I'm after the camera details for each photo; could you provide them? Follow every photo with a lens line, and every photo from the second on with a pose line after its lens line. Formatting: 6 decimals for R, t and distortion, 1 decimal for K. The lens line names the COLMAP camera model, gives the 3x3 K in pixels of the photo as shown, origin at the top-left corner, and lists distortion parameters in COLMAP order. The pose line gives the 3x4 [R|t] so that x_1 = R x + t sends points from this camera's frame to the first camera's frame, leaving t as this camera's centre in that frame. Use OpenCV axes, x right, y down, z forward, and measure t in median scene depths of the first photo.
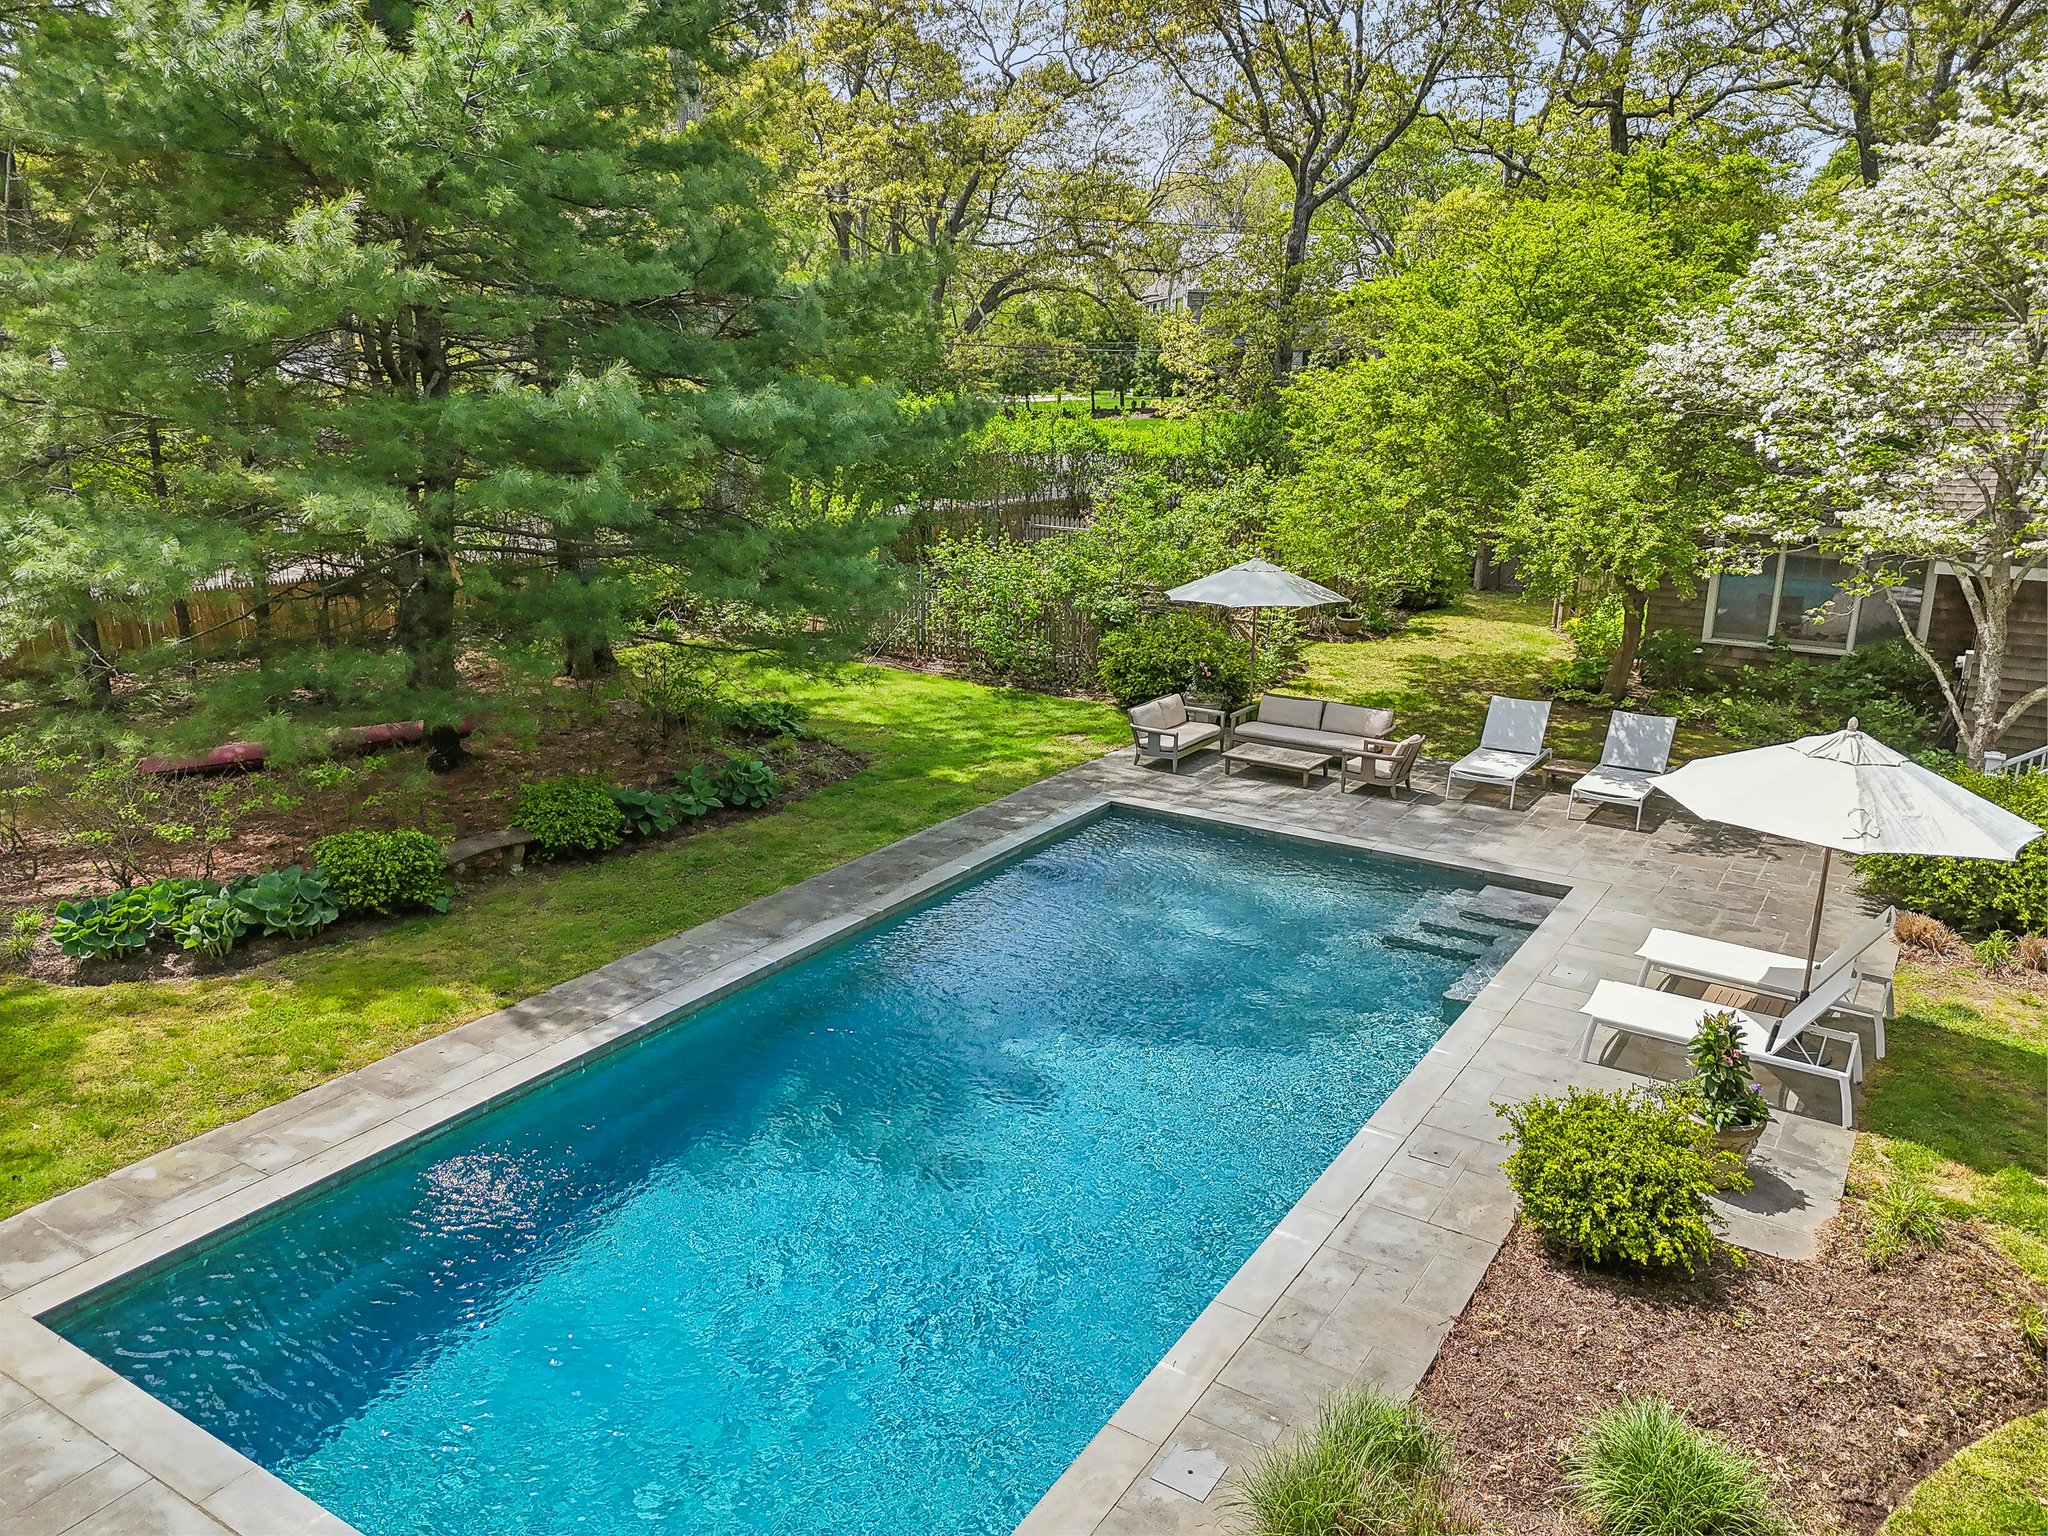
lens RADIAL K [[1507.8, 0, 1022.0], [0, 1507.8, 767.8], [0, 0, 1]] dist [0.026255, -0.018064]
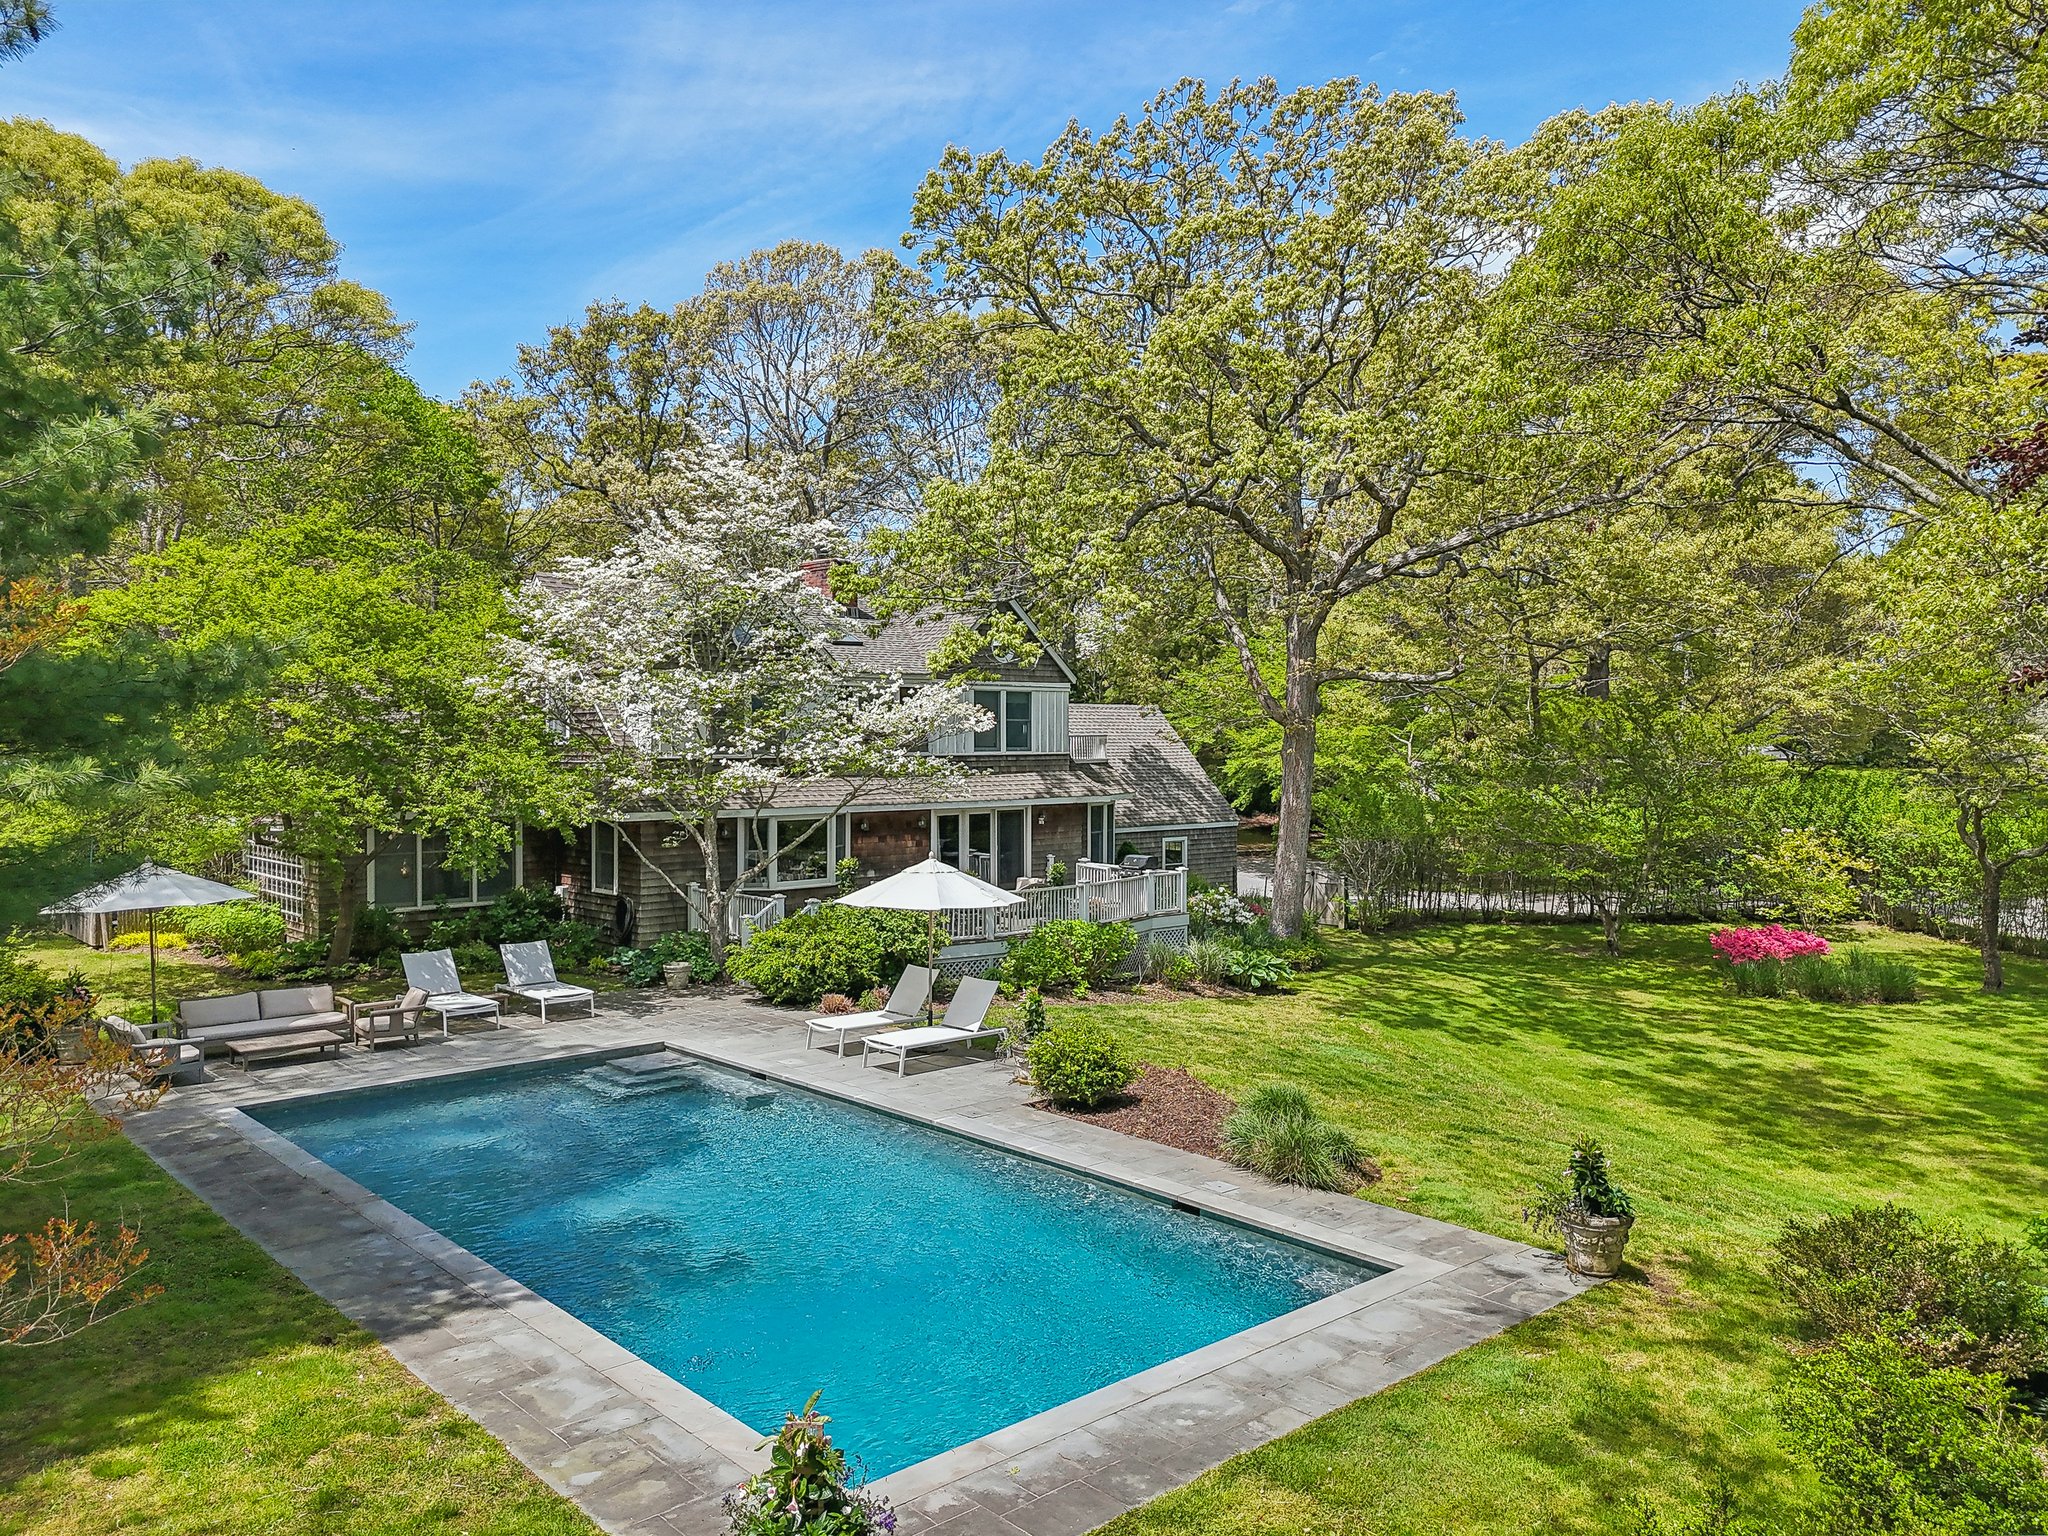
lens RADIAL K [[1507.8, 0, 1022.6], [0, 1507.8, 762.3], [0, 0, 1]] dist [0.026255, -0.018064]
pose [[0.285641, -0.034332, 0.957722, -1.176133], [0.262714, 0.963879, -0.043802, -0.026411], [-0.921624, 0.264118, 0.284343, 0.353276]]
